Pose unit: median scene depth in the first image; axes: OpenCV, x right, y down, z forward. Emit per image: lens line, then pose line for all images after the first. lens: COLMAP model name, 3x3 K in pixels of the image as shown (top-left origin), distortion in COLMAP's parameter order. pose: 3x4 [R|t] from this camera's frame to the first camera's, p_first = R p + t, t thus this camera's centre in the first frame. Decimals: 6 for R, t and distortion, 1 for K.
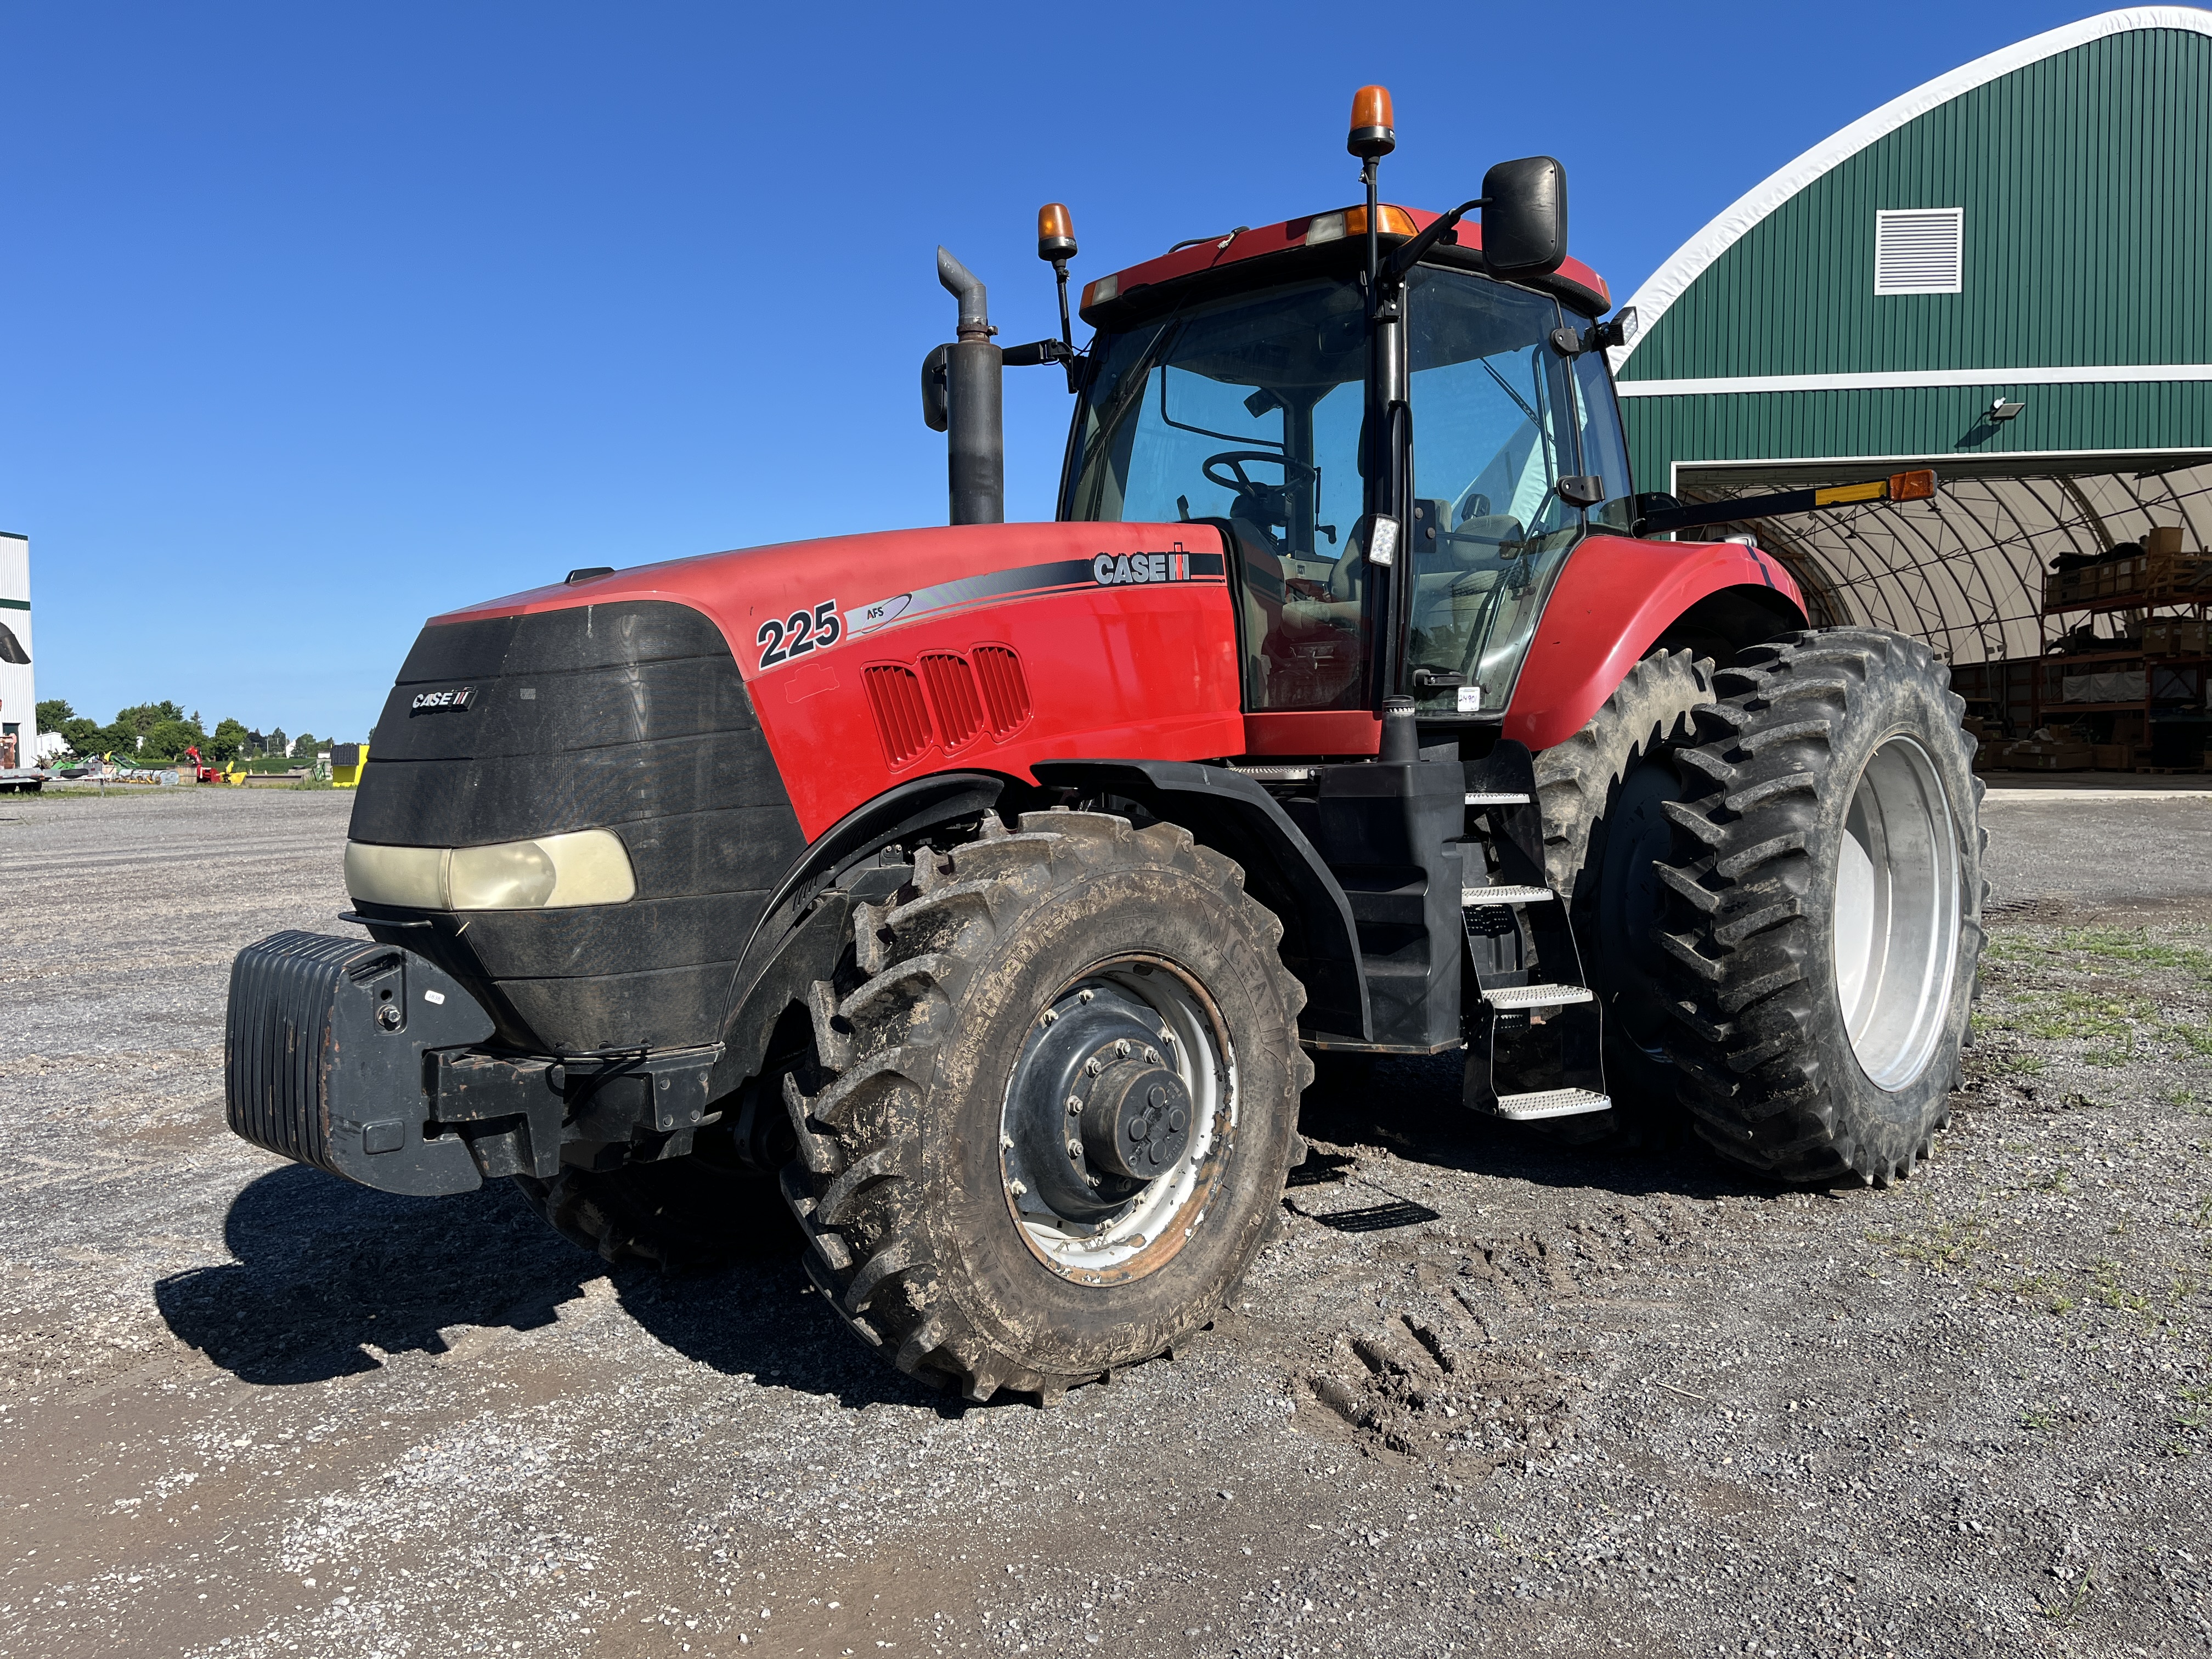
lens RADIAL K [[1732.1, 0, 1110.9], [0, 1732.1, 753.0], [0, 0, 1]] dist [0.063167, -0.108002]
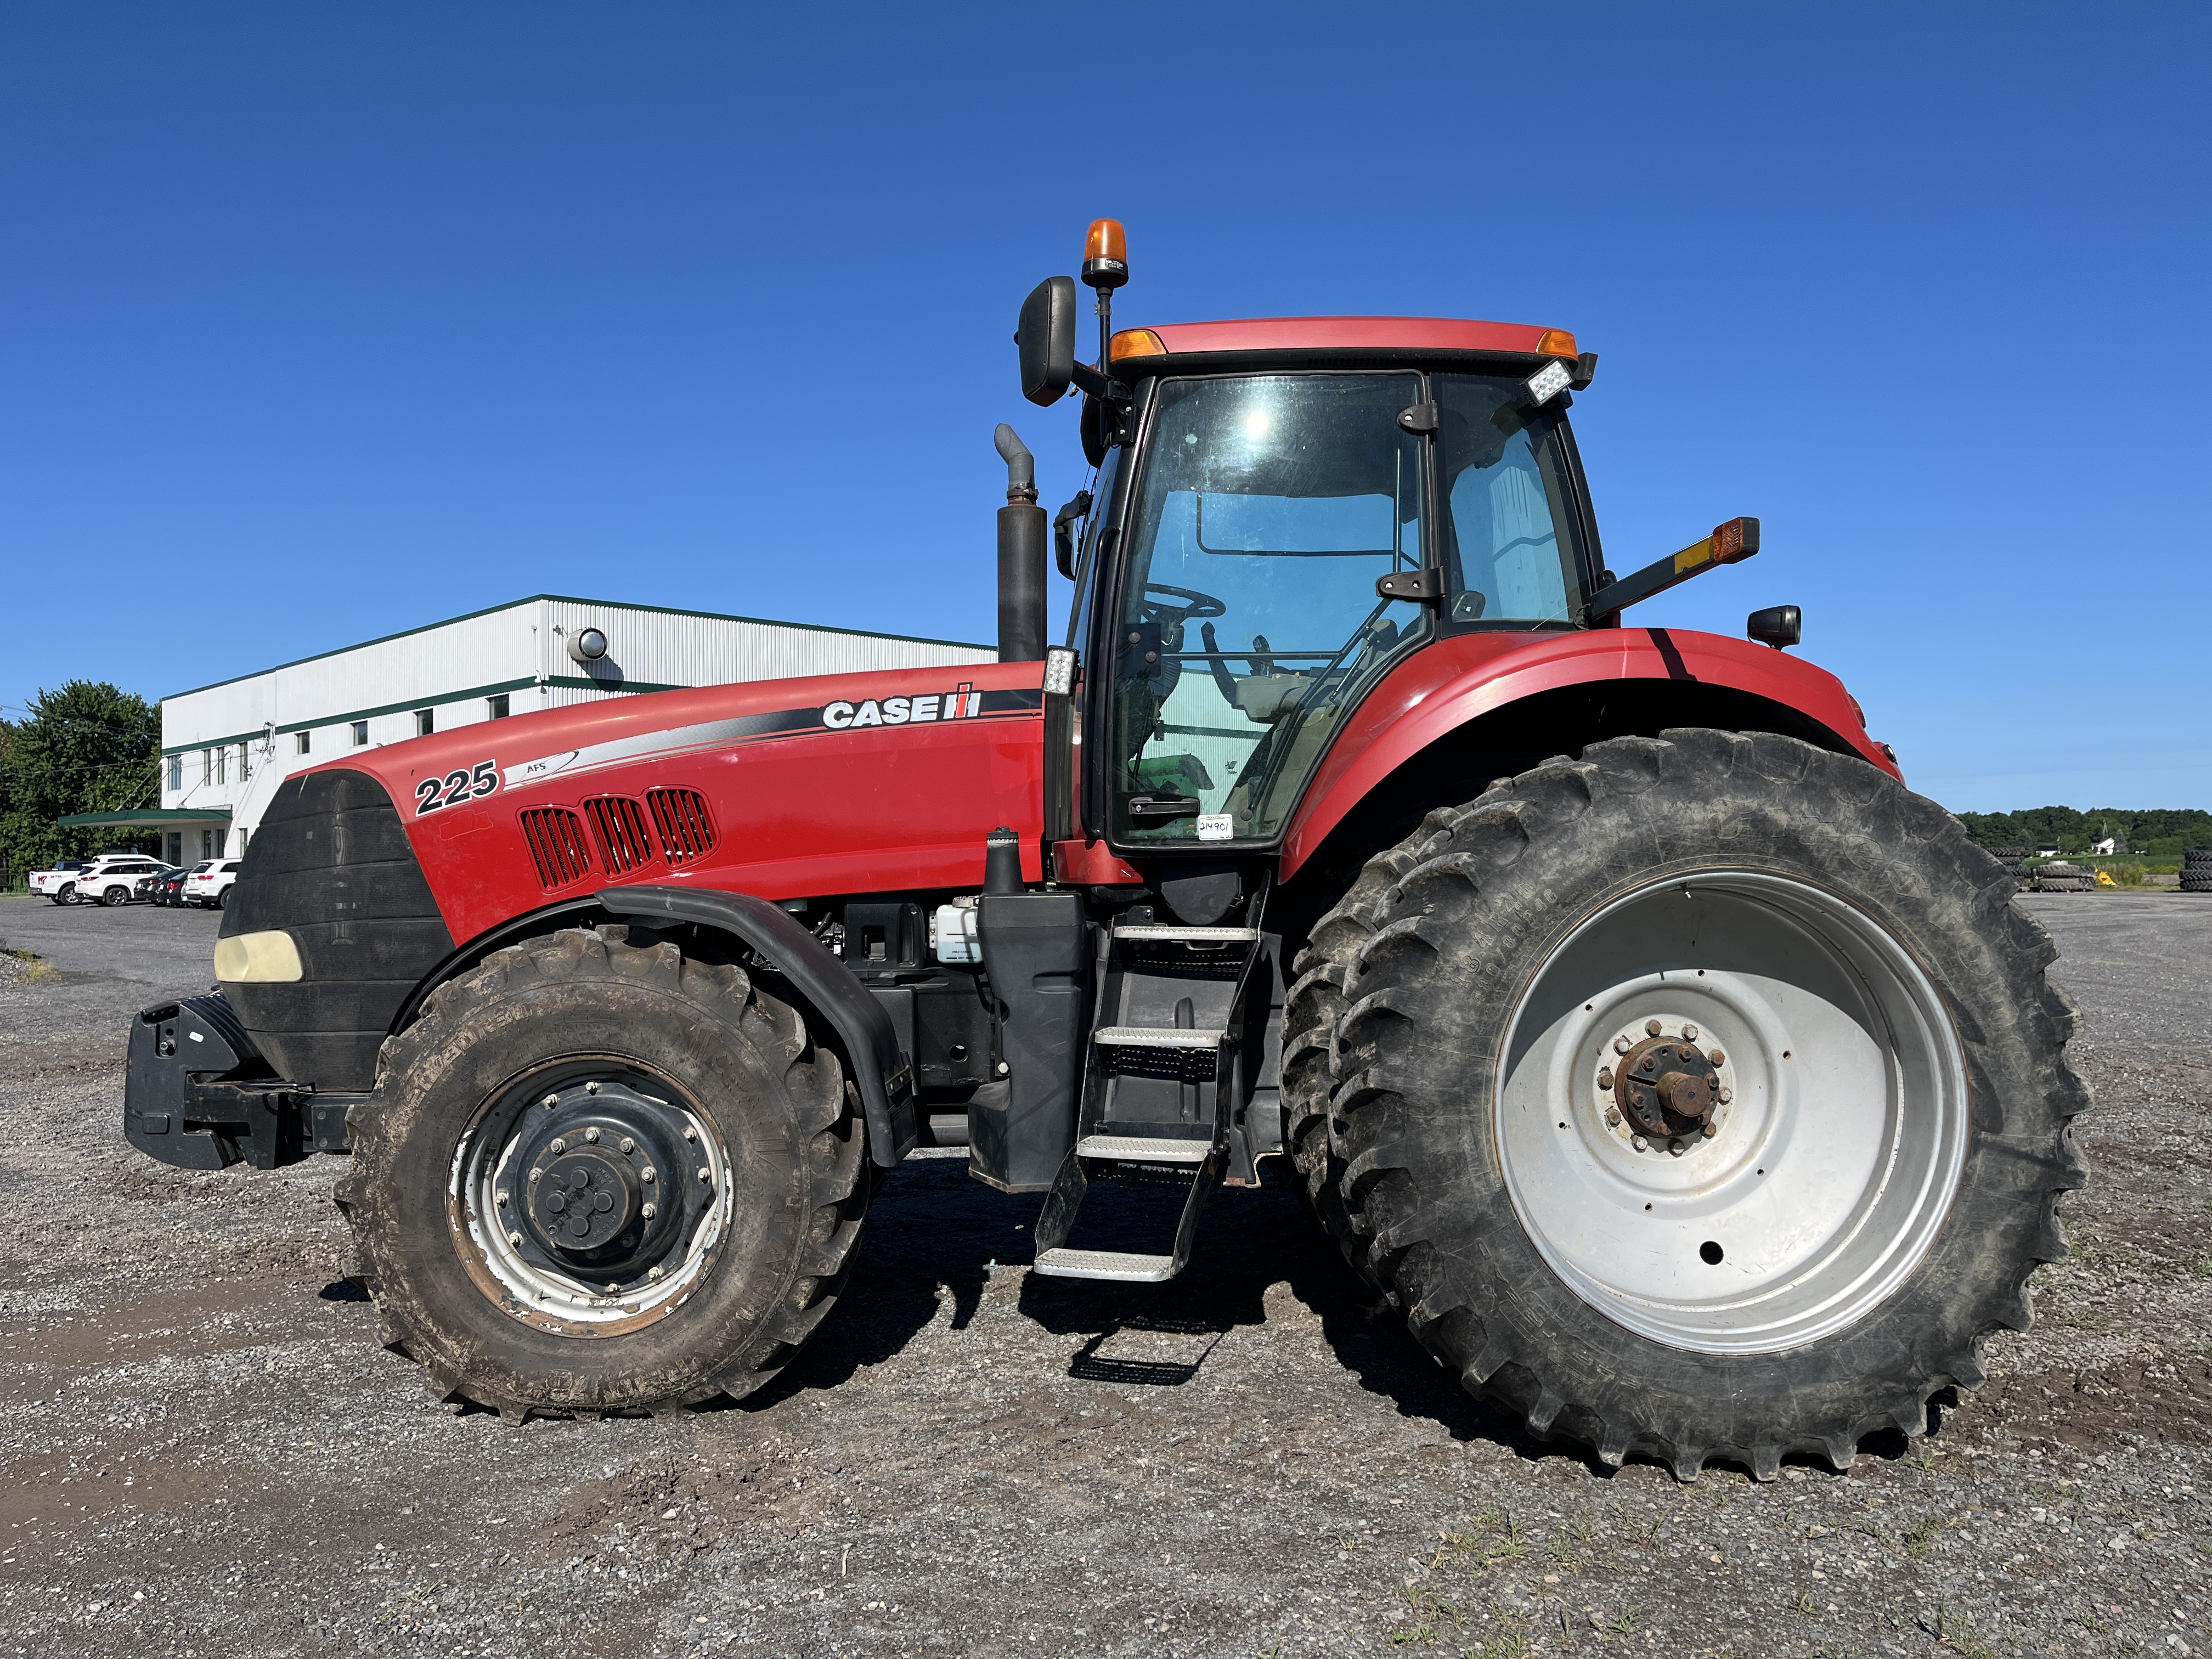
lens RADIAL K [[1732.1, 0, 1110.9], [0, 1732.1, 753.0], [0, 0, 1]] dist [0.063167, -0.108002]
pose [[0.721957, -0.034823, -0.691061, 1.093980], [-0.008216, 0.998231, -0.058885, -0.020779], [0.691889, 0.048191, 0.720393, 0.385999]]
